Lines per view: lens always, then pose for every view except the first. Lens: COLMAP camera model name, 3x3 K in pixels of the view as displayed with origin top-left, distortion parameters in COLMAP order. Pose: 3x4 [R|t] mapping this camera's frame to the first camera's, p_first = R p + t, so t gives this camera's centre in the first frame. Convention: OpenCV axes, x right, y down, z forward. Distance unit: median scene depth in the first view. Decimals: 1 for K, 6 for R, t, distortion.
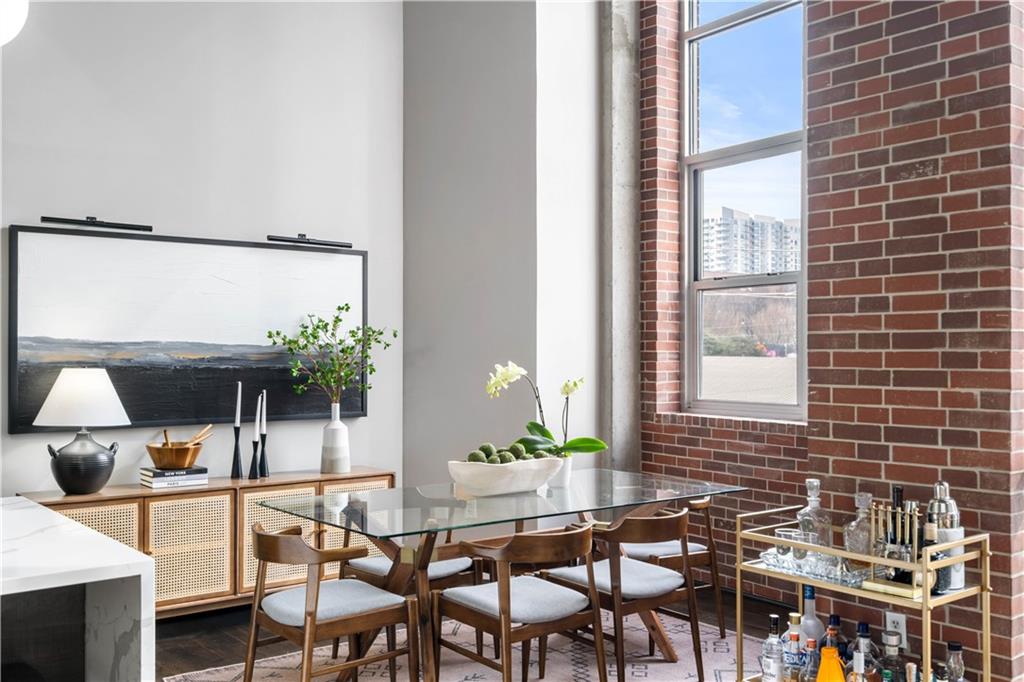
lens RADIAL K [[976.8, 0, 514.9], [0, 976.8, 345.5], [0, 0, 1]] dist [0.003491, 0.000000]
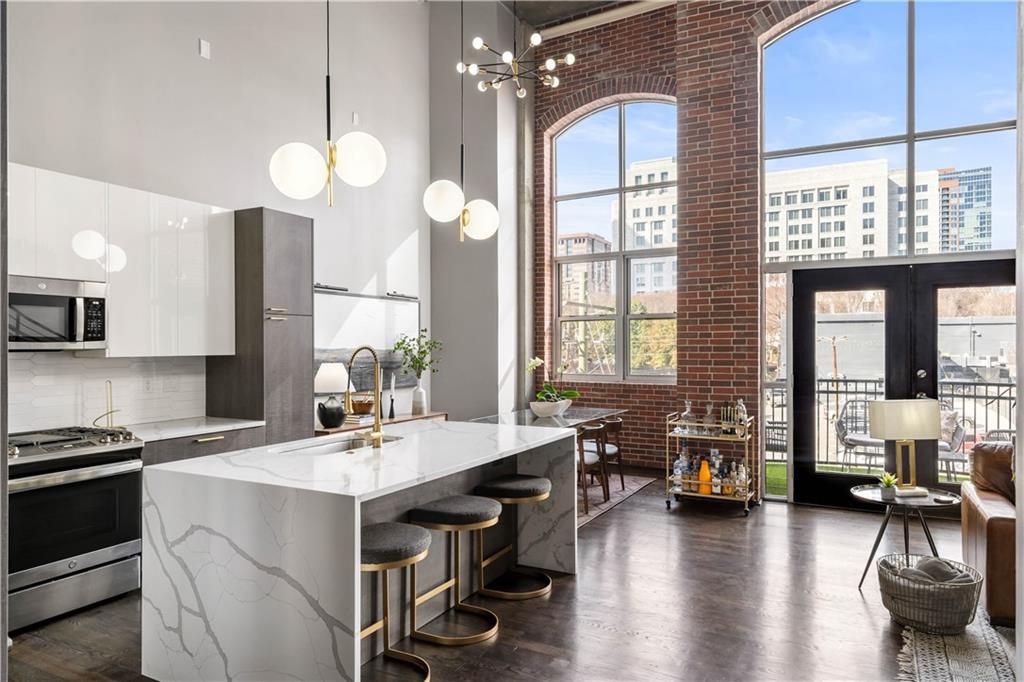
lens RADIAL K [[656.9, 0, 512.6], [0, 656.9, 344.0], [0, 0, 1]] dist [0.007884, -0.000931]
pose [[0.918475, -0.001557, 0.395476, -0.790080], [-0.000298, 0.999989, 0.004631, -0.025066], [-0.395479, -0.004371, 0.918465, -0.425125]]
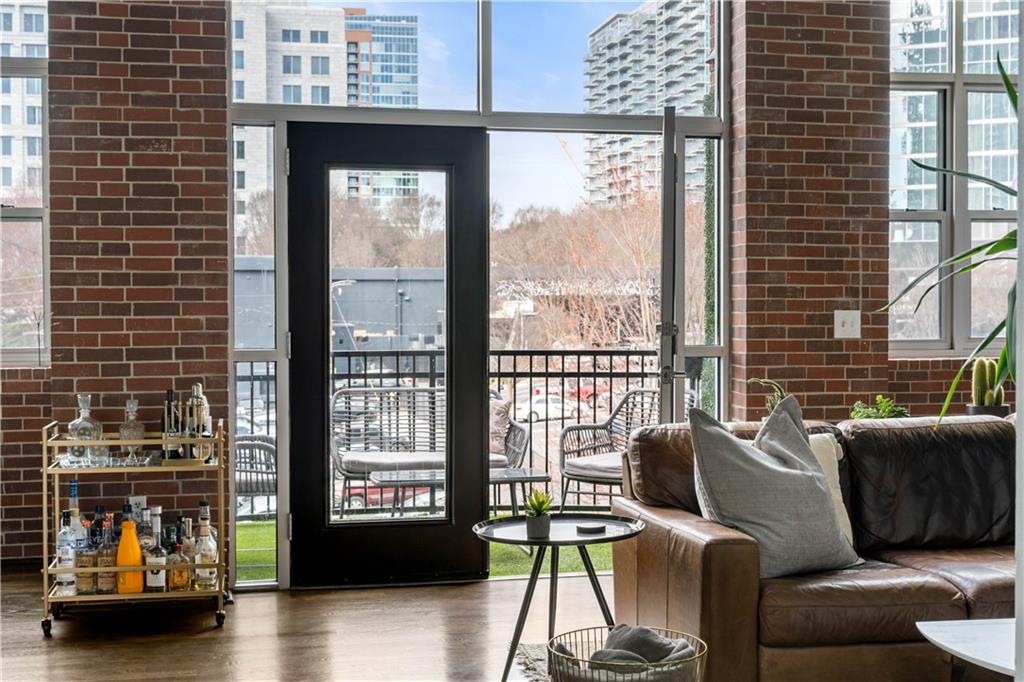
lens RADIAL K [[1366.6, 0, 511.8], [0, 1366.6, 342.2], [0, 0, 1]] dist [0.006185, 0.000000]
pose [[0.449300, -0.019158, 0.893175, -0.891285], [-0.001892, 0.999747, 0.022396, 0.033053], [-0.893379, -0.011753, 0.449151, -0.200410]]
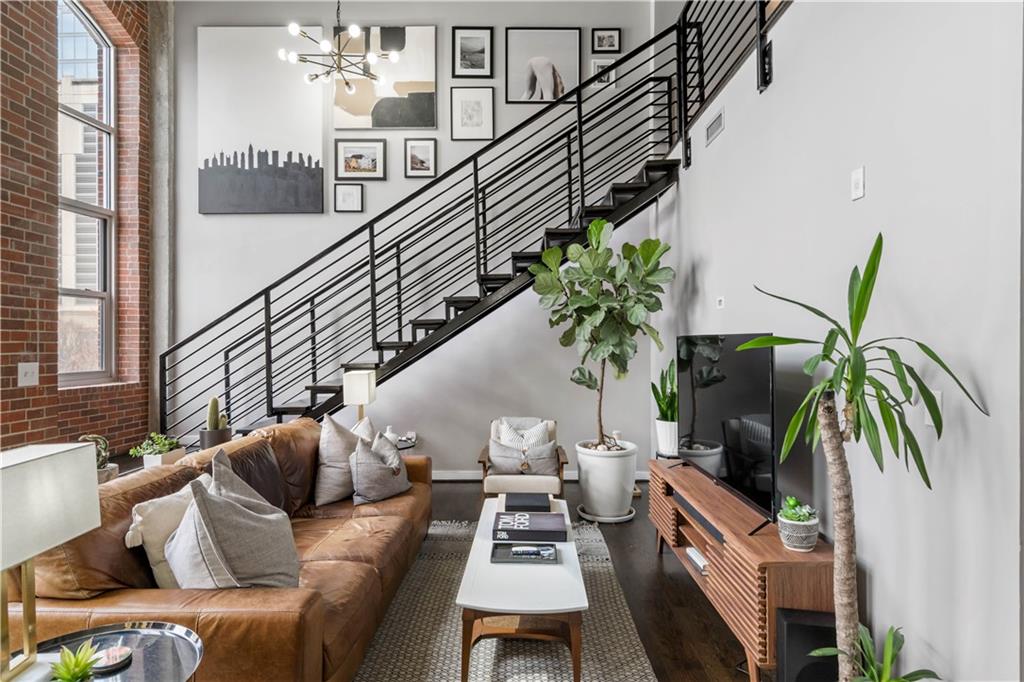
lens RADIAL K [[568.9, 0, 517.4], [0, 568.9, 342.9], [0, 0, 1]] dist [0.004738, 0.001089]
pose [[-0.770915, -0.003368, 0.636929, -0.243024], [-0.006486, 0.999976, -0.002563, -0.004064], [-0.636904, -0.006107, -0.770919, 0.428790]]
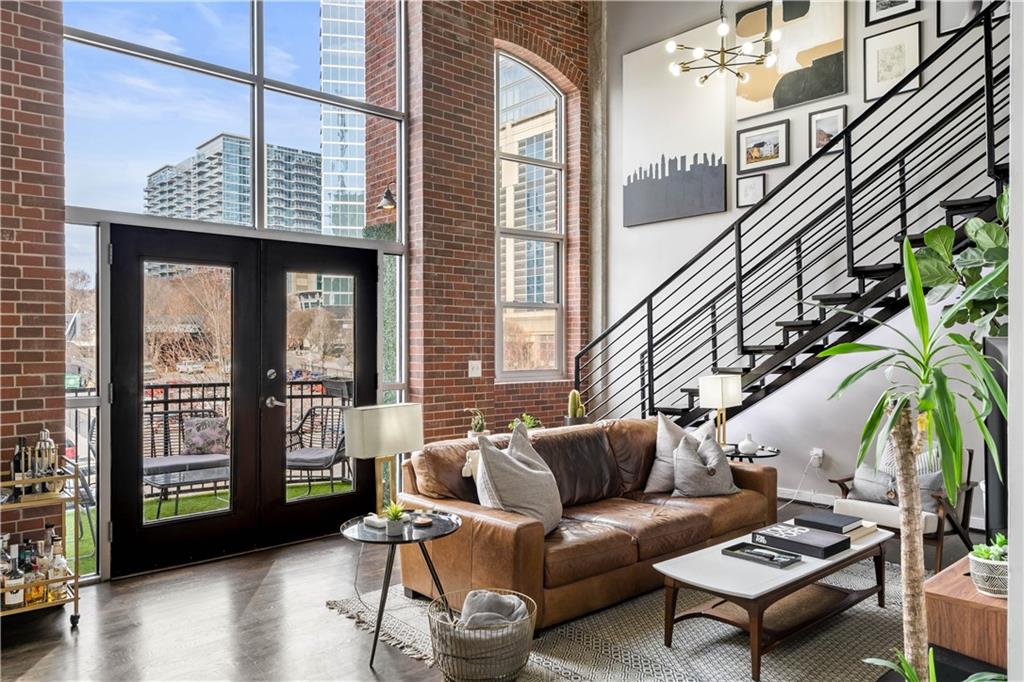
lens RADIAL K [[727.0, 0, 519.2], [0, 727.0, 345.9], [0, 0, 1]] dist [0.000911, 0.007036]
pose [[-0.065670, -0.005014, 0.997829, -0.725512], [-0.004963, 0.999977, 0.004698, -0.011606], [-0.997829, -0.004643, -0.065693, 0.229653]]
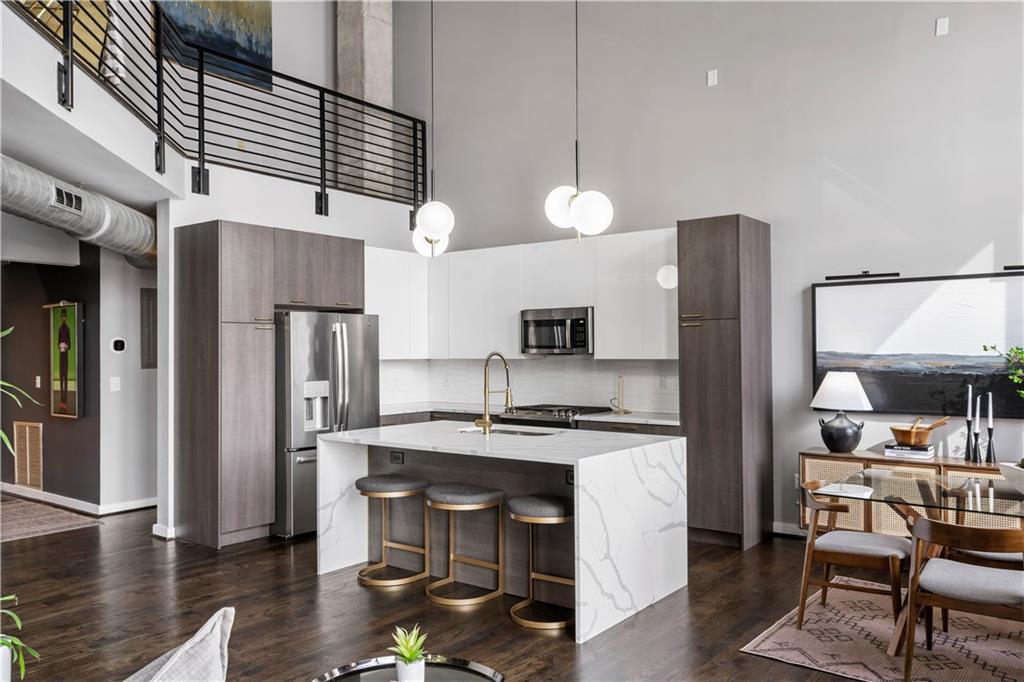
lens RADIAL K [[771.8, 0, 516.5], [0, 771.8, 337.2], [0, 0, 1]] dist [0.012517, -0.005975]
pose [[0.234520, -0.018272, -0.971940, 0.797329], [0.011961, 0.999802, -0.015909, -0.023038], [0.972038, -0.007894, 0.234692, 0.265880]]
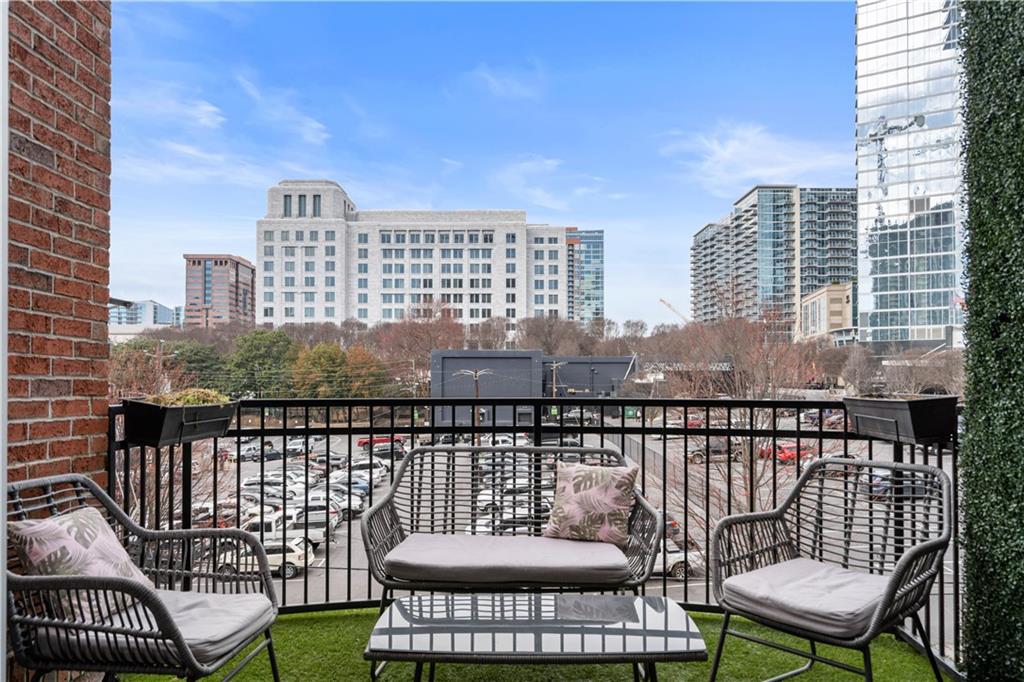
lens RADIAL K [[684.9, 0, 518.3], [0, 684.9, 375.9], [0, 0, 1]] dist [0.009704, -0.002436]
pose [[0.612442, 0.006730, 0.790486, 0.434276], [-0.003814, 0.999977, -0.005559, 0.075306], [-0.790506, 0.000389, 0.612454, 0.446990]]
